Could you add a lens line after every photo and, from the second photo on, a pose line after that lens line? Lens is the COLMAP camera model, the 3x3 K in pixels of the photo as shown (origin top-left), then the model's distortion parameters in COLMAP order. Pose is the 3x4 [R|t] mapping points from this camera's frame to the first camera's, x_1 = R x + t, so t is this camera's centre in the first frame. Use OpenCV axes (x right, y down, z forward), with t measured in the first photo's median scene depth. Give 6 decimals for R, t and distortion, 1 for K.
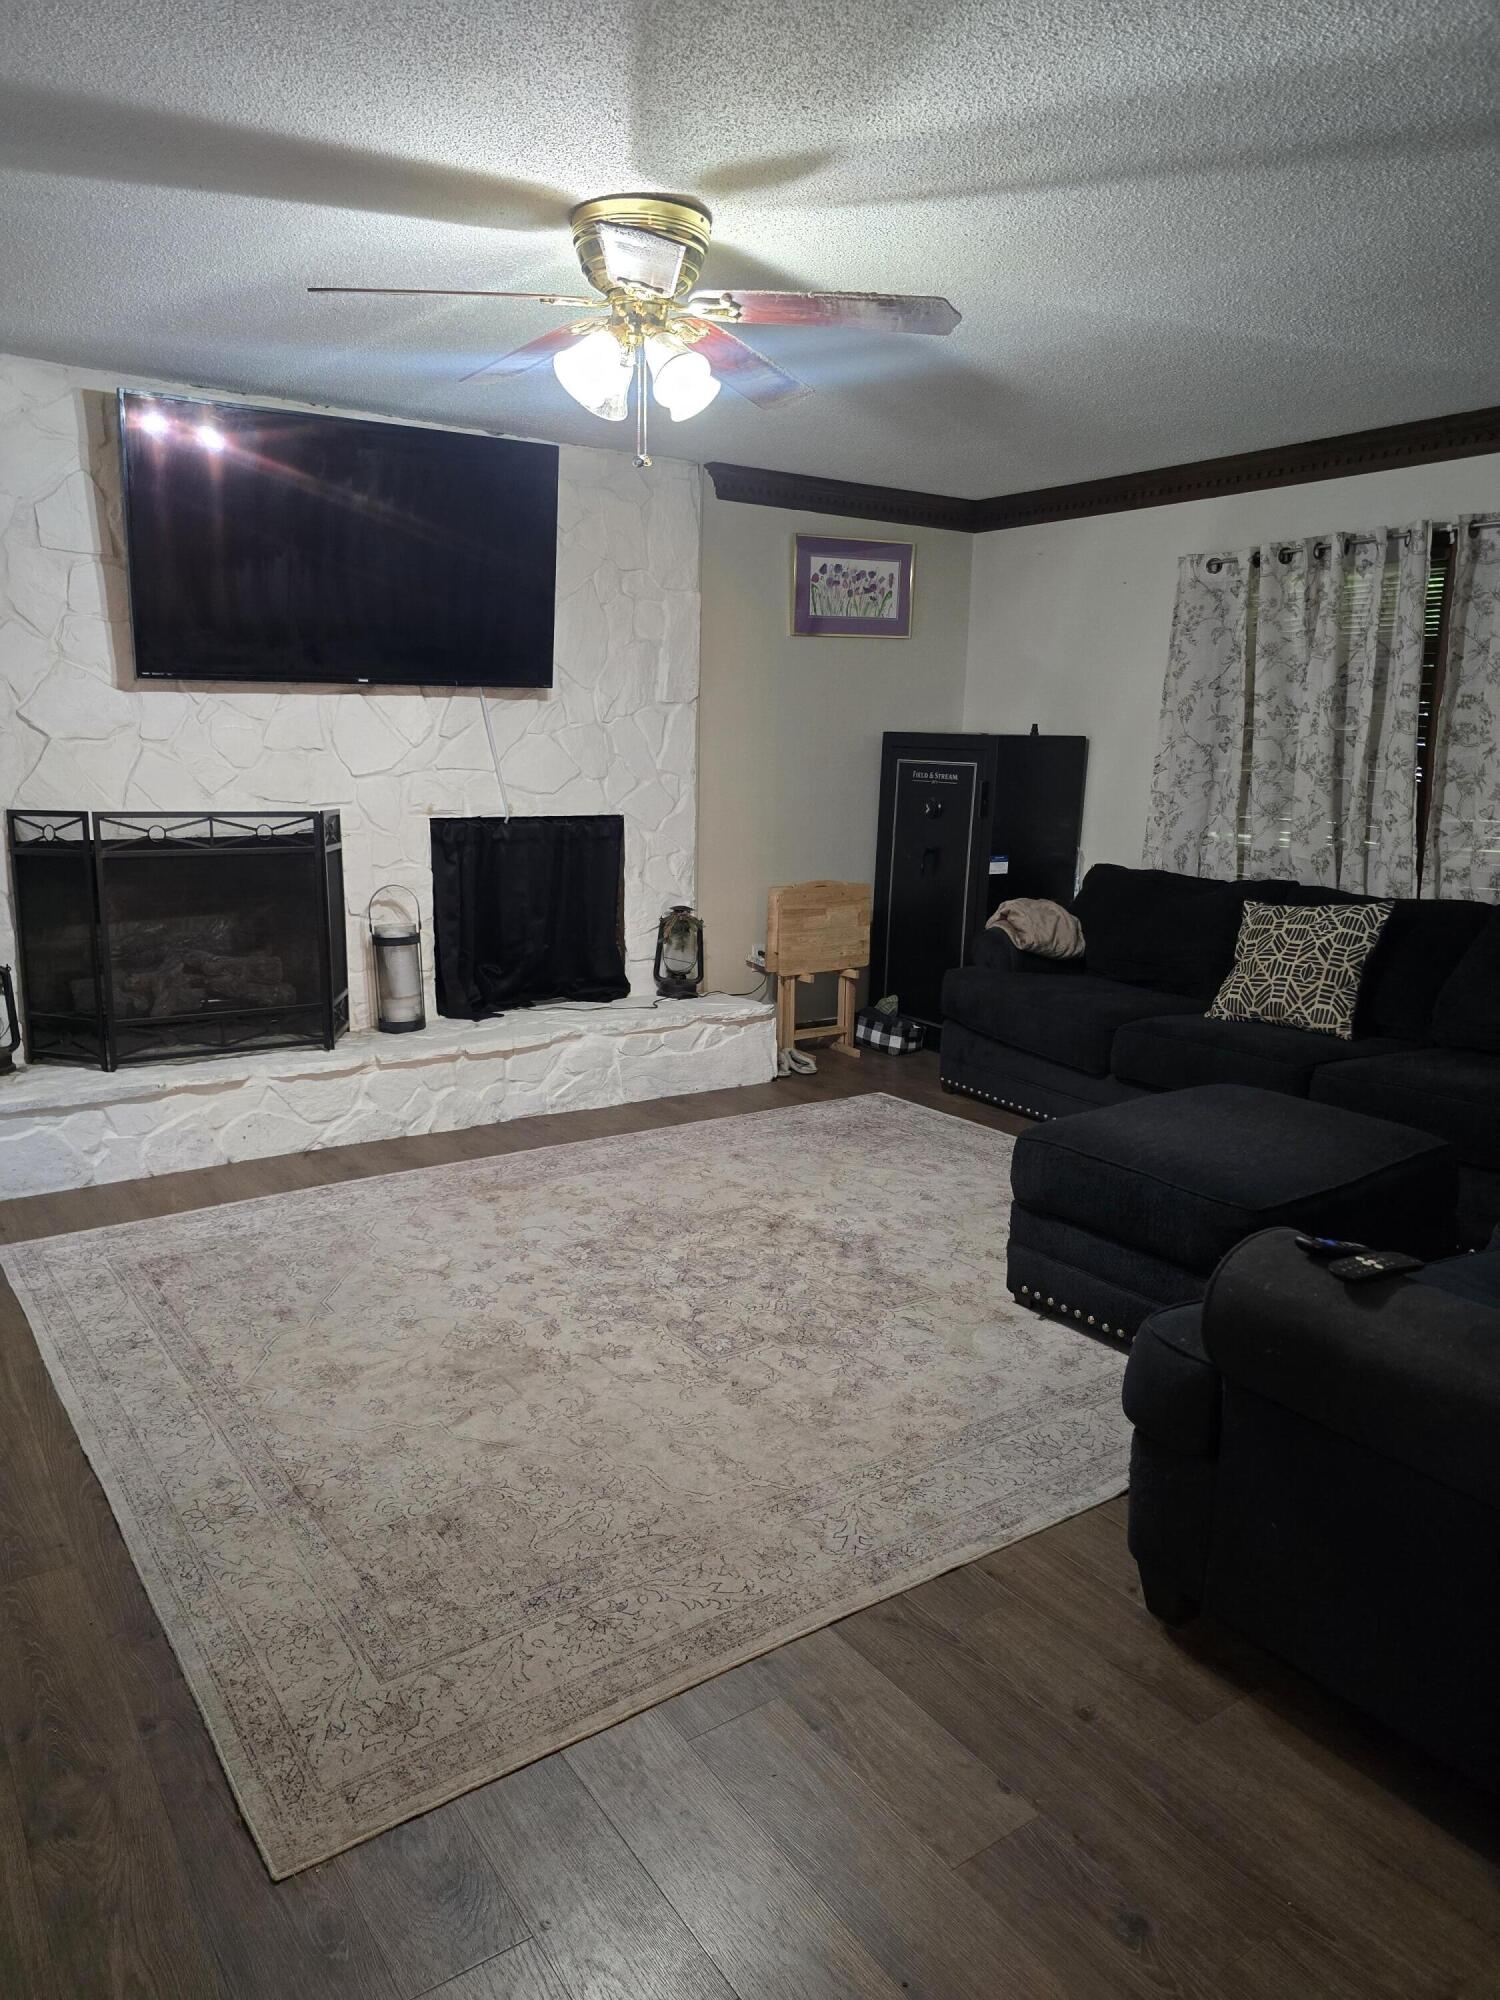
lens RADIAL K [[1360.0, 0, 744.2], [0, 1360.0, 1017.4], [0, 0, 1]] dist [-0.001449, -0.004212]
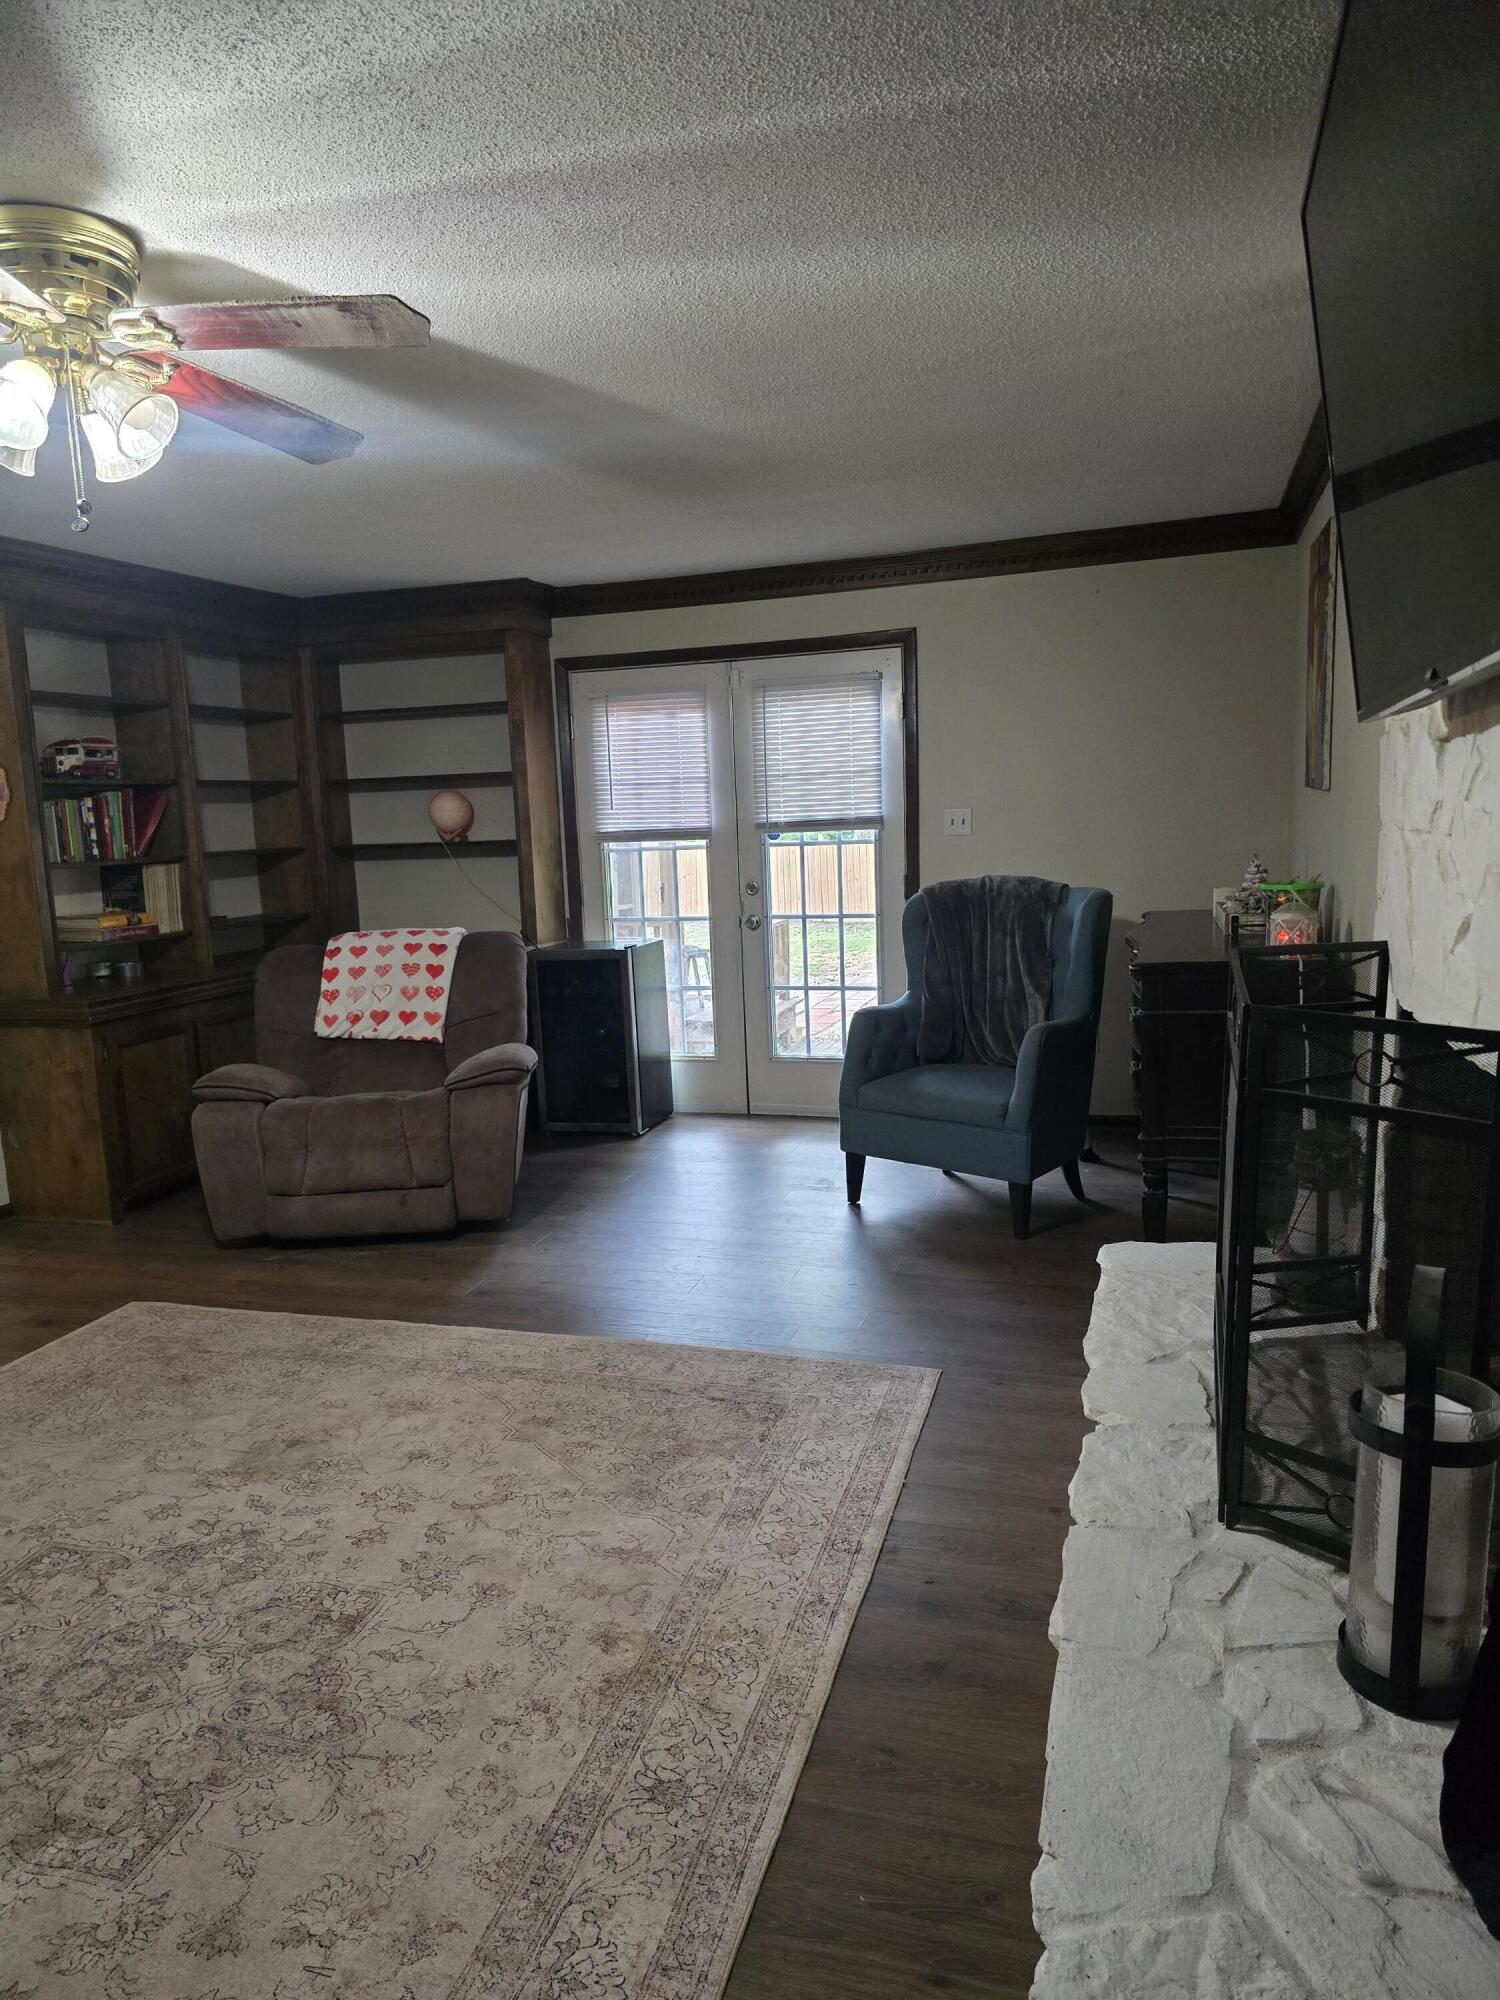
lens RADIAL K [[1360.0, 0, 744.2], [0, 1360.0, 1017.4], [0, 0, 1]] dist [-0.001449, -0.004212]
pose [[-0.790434, 0.098900, -0.604510, 0.100592], [-0.109384, 0.948228, 0.298160, -0.329566], [0.602701, 0.301799, -0.738694, 1.552527]]
